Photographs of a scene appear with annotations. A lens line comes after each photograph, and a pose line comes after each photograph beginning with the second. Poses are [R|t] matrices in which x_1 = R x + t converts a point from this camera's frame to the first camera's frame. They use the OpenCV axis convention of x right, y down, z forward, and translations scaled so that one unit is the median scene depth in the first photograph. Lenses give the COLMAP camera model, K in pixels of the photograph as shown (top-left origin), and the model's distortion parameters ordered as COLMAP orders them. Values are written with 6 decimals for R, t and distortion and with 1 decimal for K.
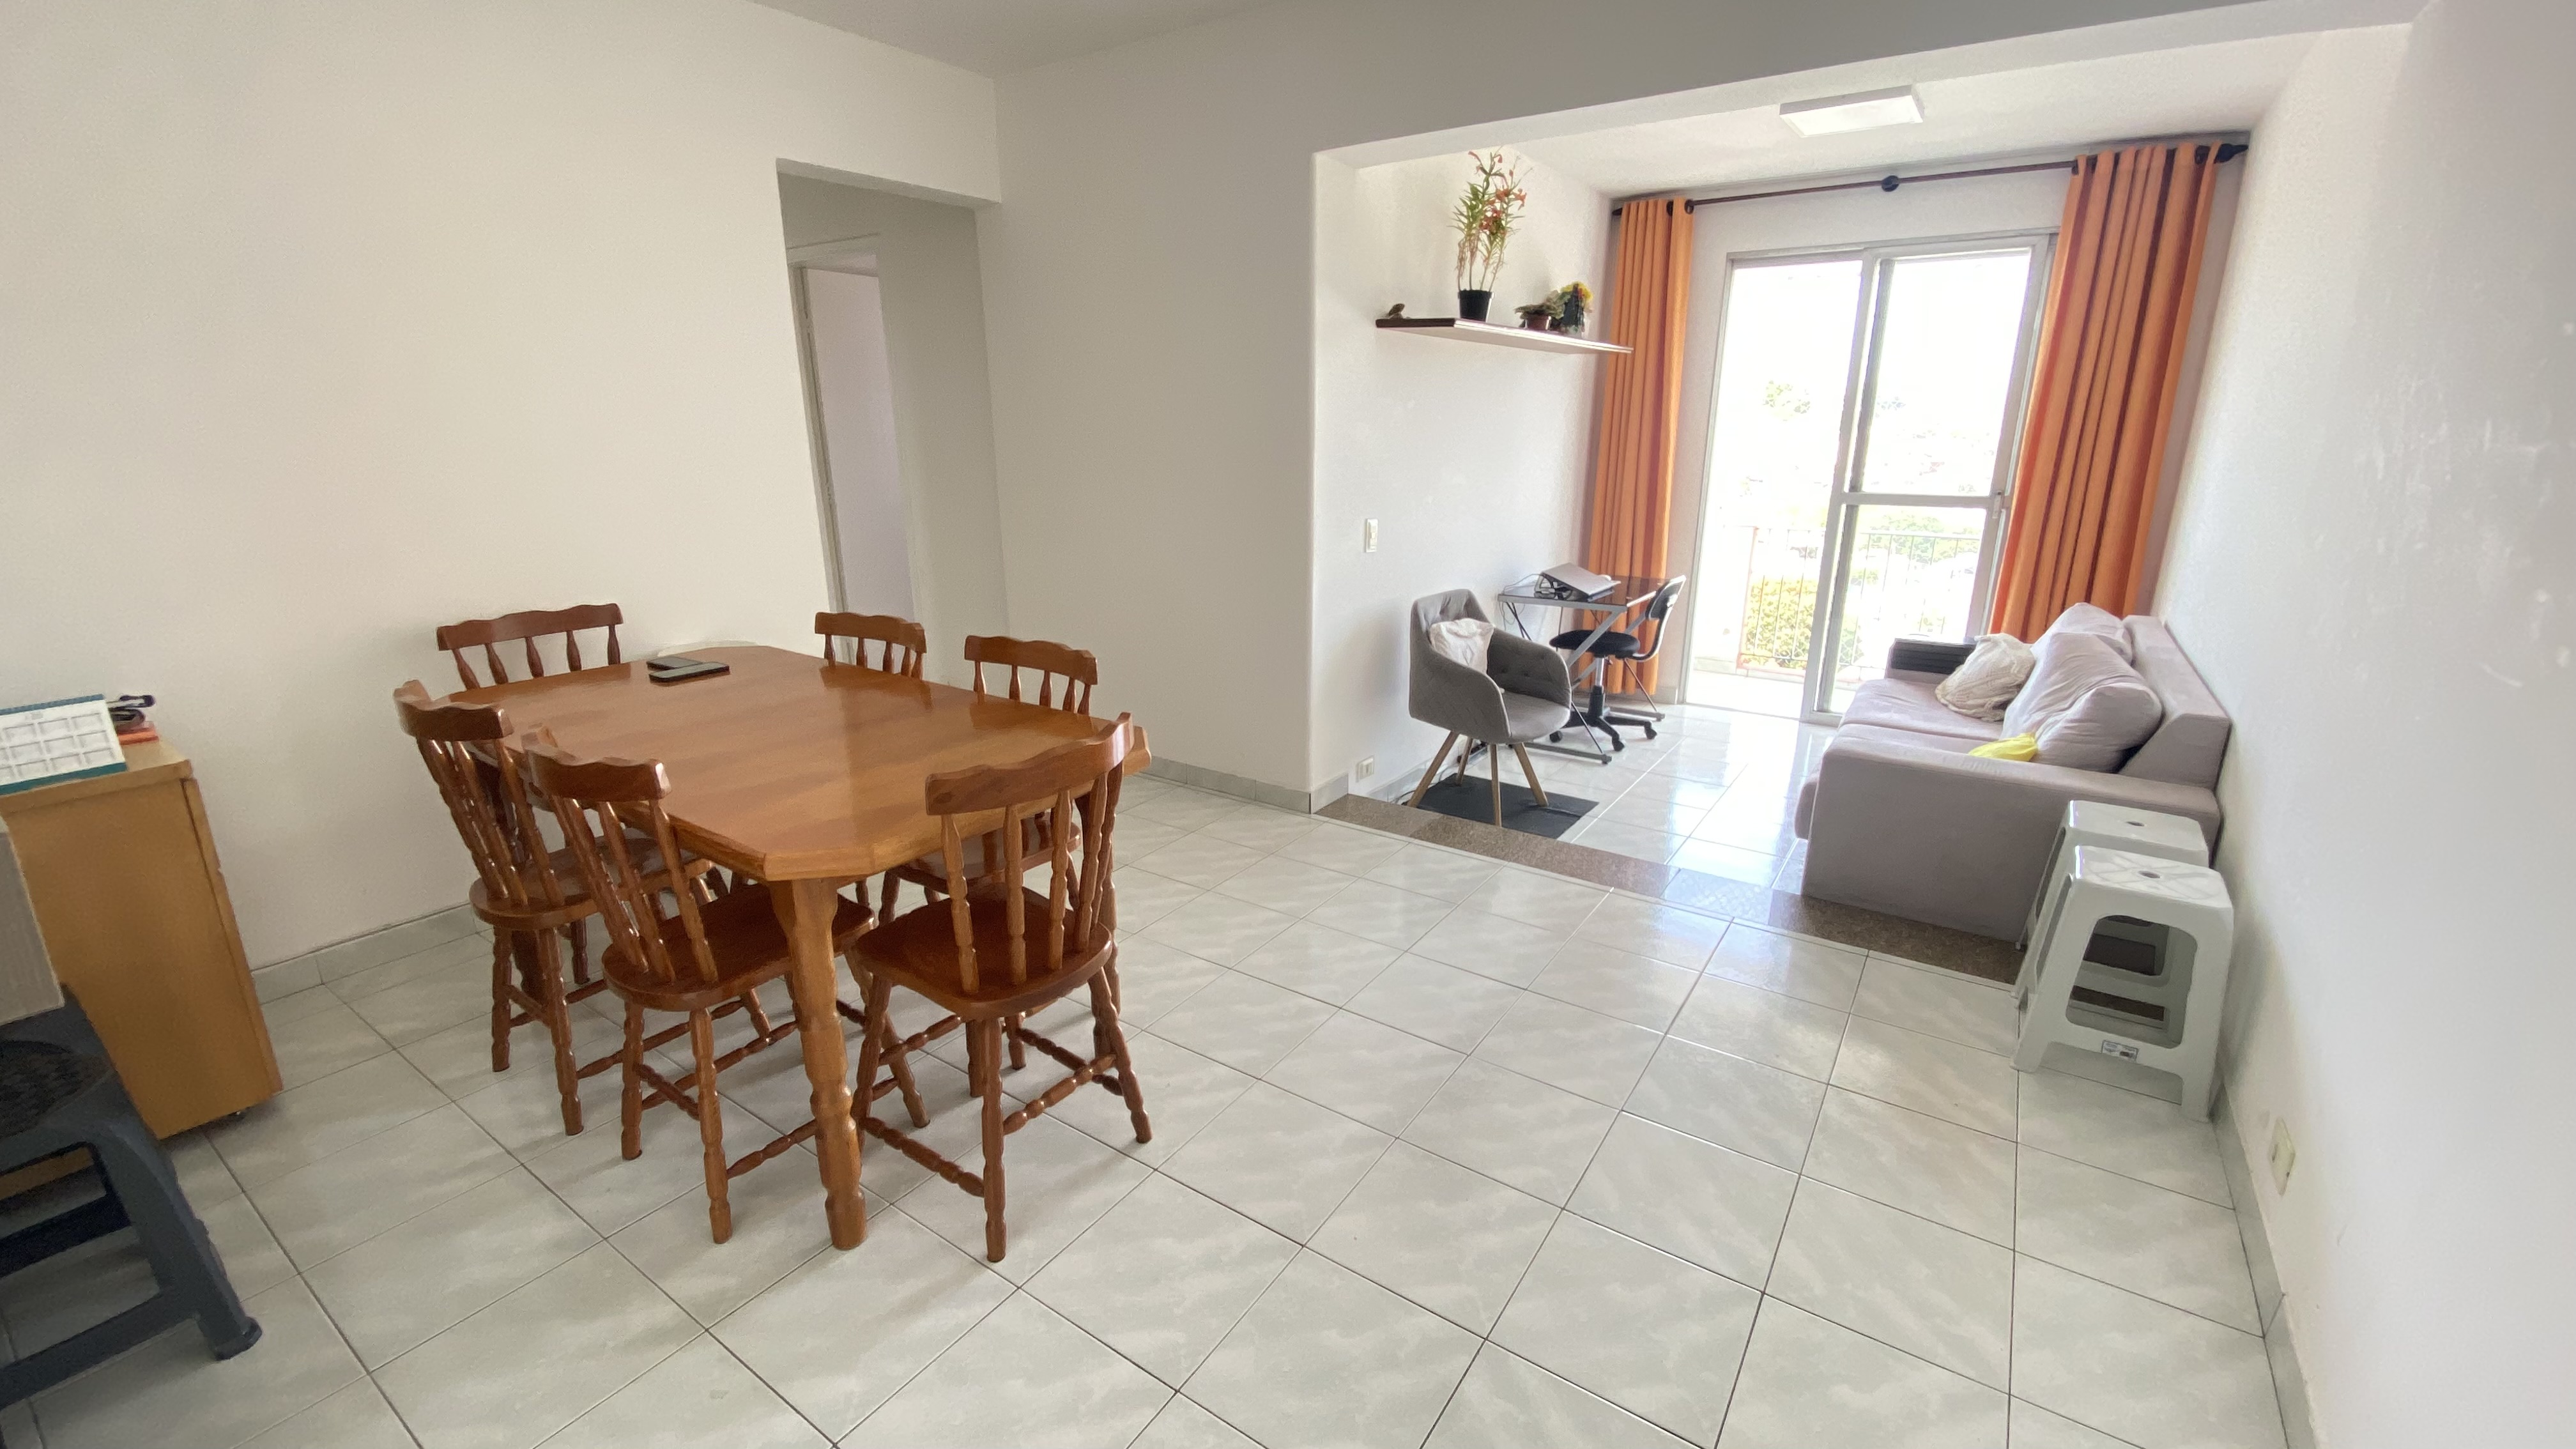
lens RADIAL K [[1044.1, 0, 1276.9], [0, 1044.1, 728.6], [0, 0, 1]] dist [0.048442, -0.034401]
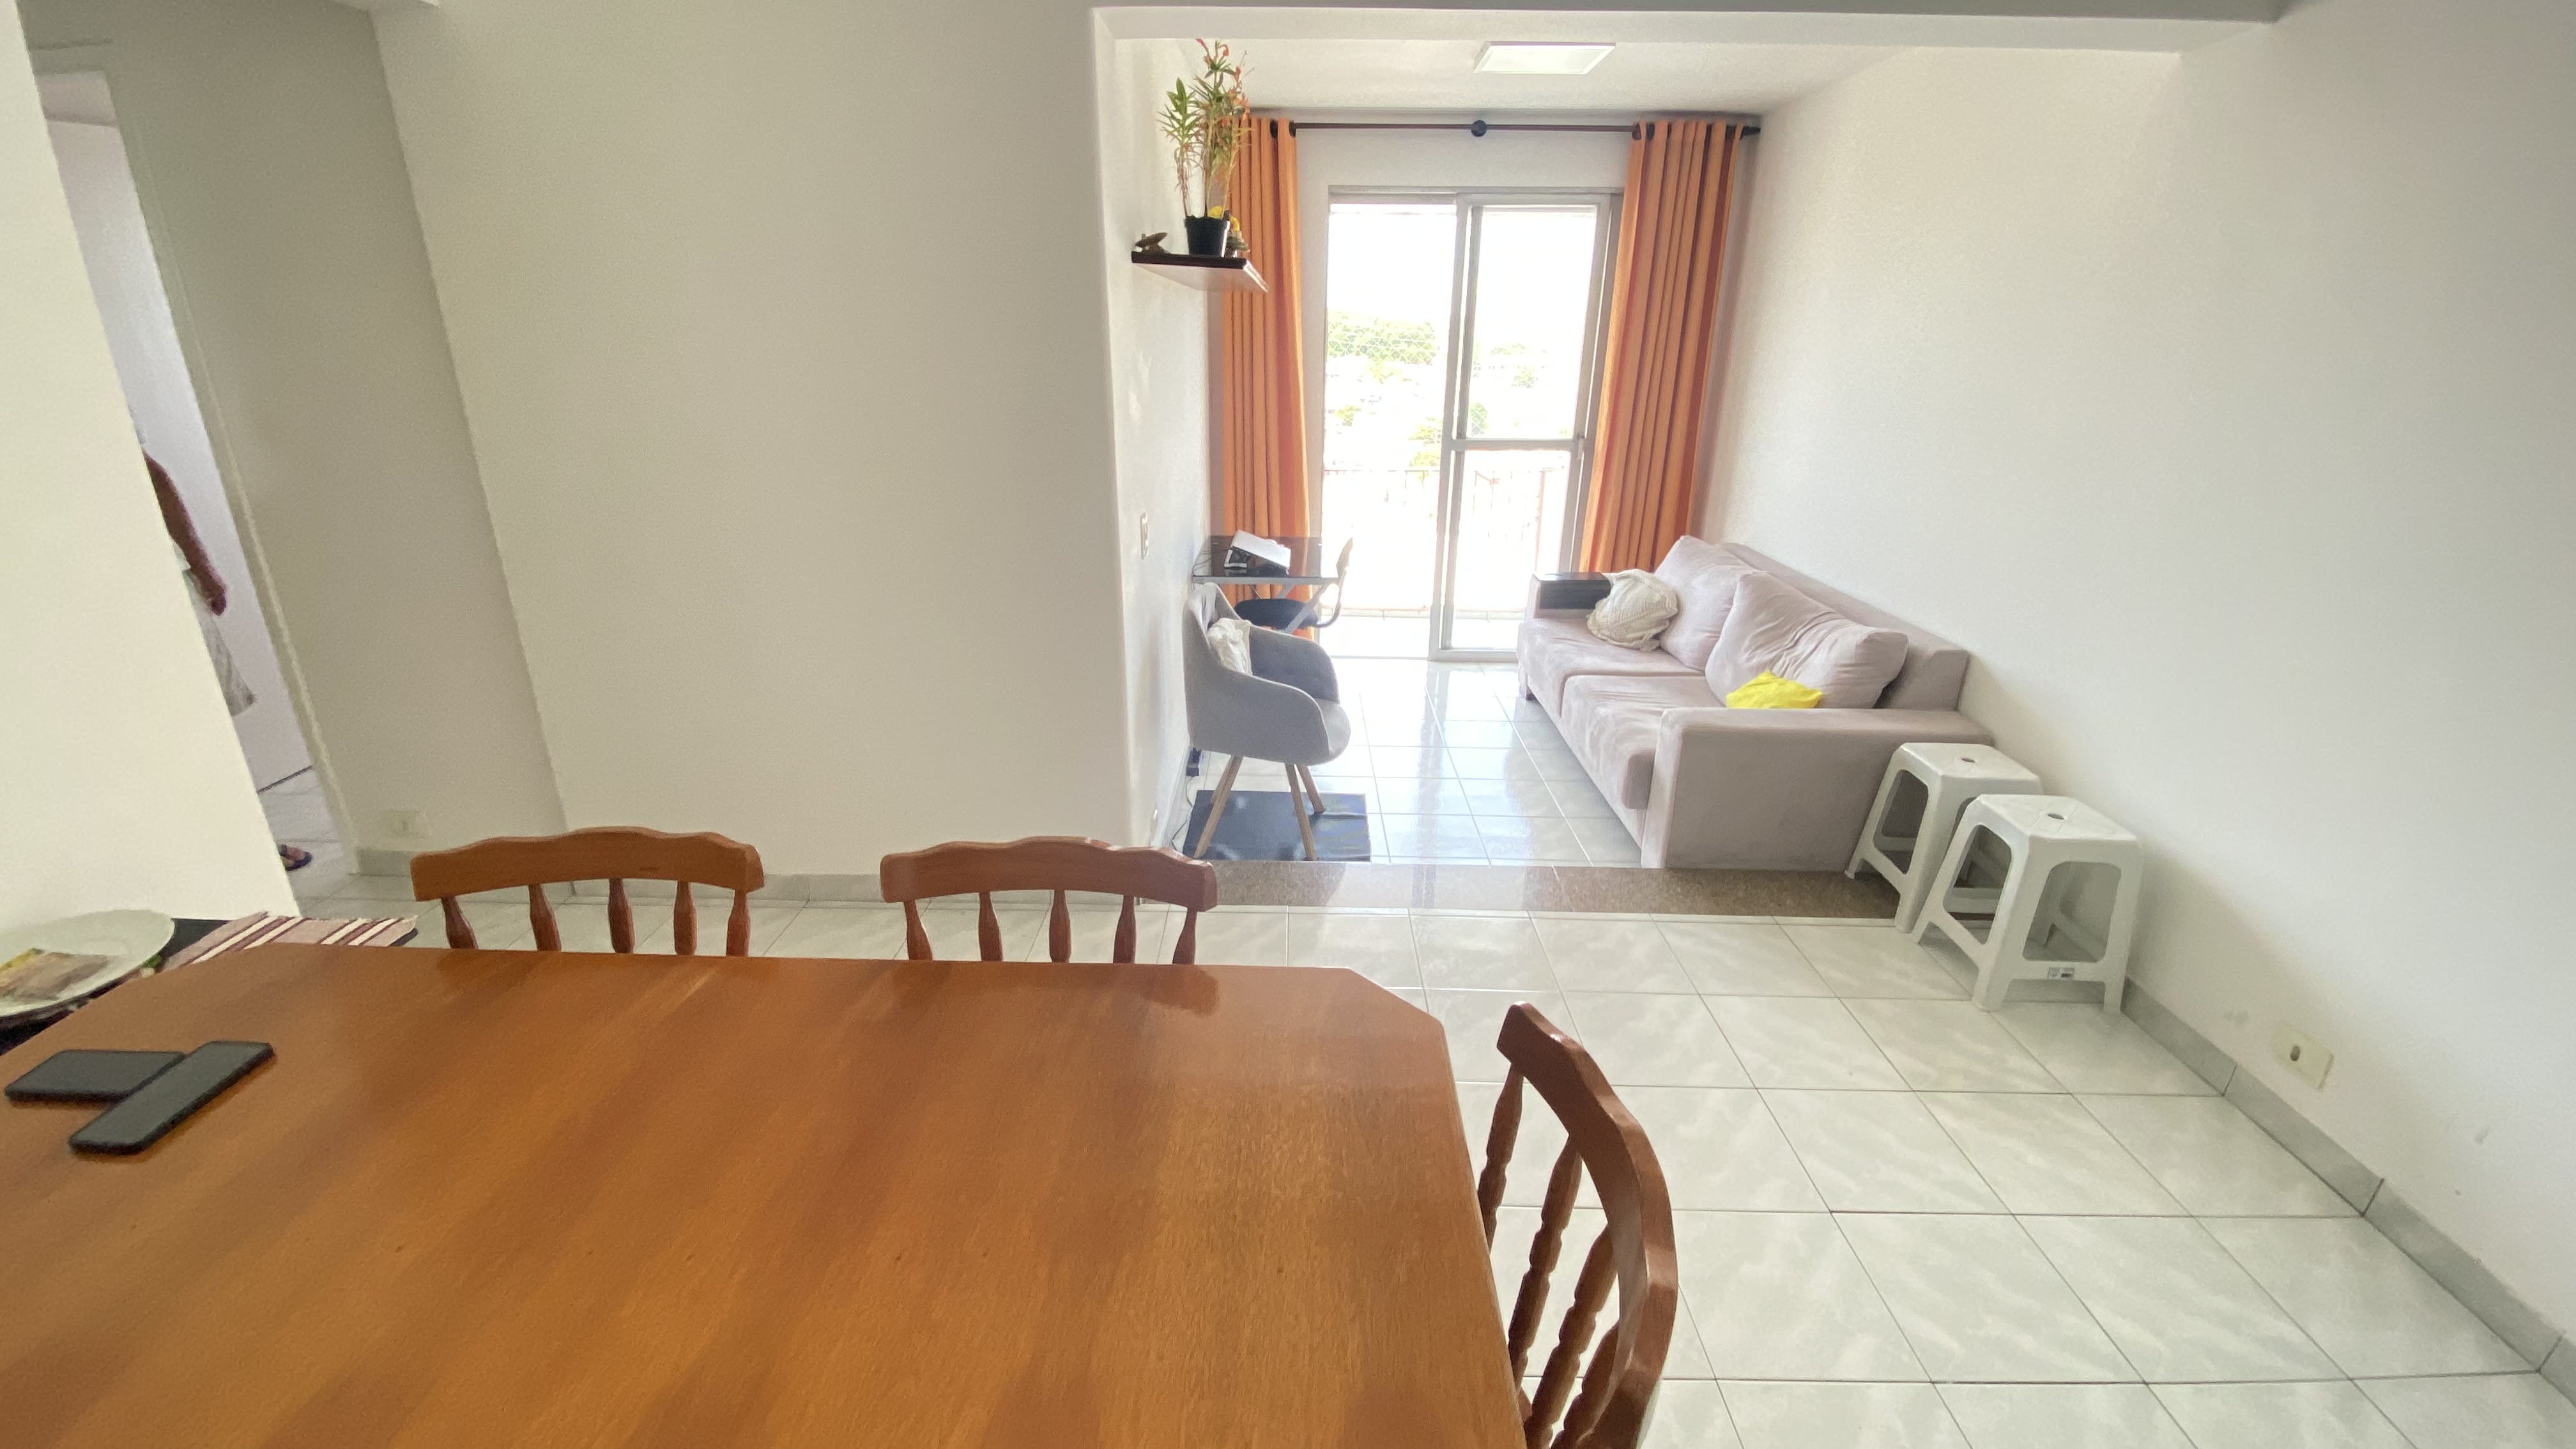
lens RADIAL K [[1060.6, 0, 1274.0], [0, 1060.6, 729.3], [0, 0, 1]] dist [0.023278, -0.017827]
pose [[0.830753, -0.190655, 0.522972, -0.234428], [0.149847, 0.981430, 0.119754, -0.111697], [-0.536092, -0.021120, 0.843895, 0.253626]]
